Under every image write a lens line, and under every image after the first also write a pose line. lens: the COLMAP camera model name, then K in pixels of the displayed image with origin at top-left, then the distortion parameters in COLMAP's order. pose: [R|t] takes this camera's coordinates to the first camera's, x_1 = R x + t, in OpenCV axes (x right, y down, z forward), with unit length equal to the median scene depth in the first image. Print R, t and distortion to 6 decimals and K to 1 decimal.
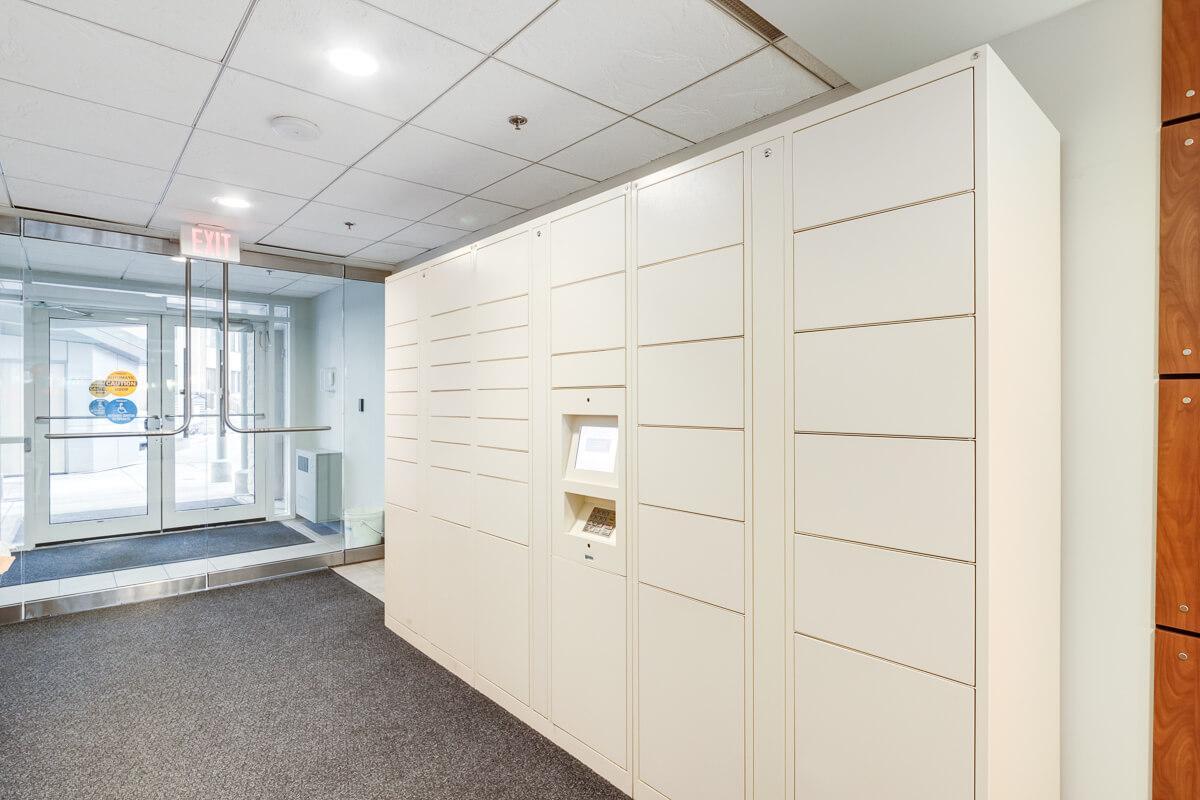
lens RADIAL K [[617.3, 0, 600.0], [0, 617.3, 400.0], [0, 0, 1]] dist [0.001098, 0.000513]
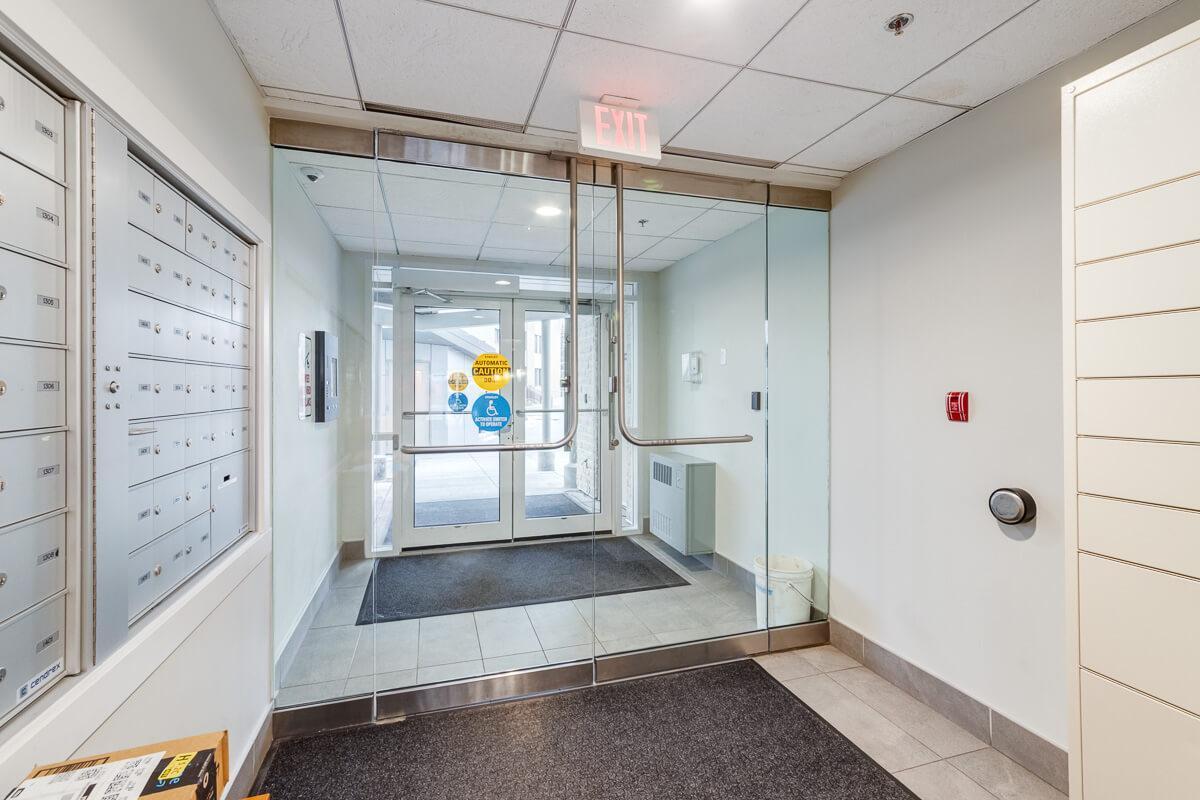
lens RADIAL K [[569.9, 0, 598.0], [0, 569.9, 379.3], [0, 0, 1]] dist [0.029845, 0.000018]
pose [[0.910246, -0.011432, -0.413911, -0.279704], [0.002944, 0.999772, -0.021138, -0.003291], [0.414058, 0.018022, 0.910072, 0.326966]]
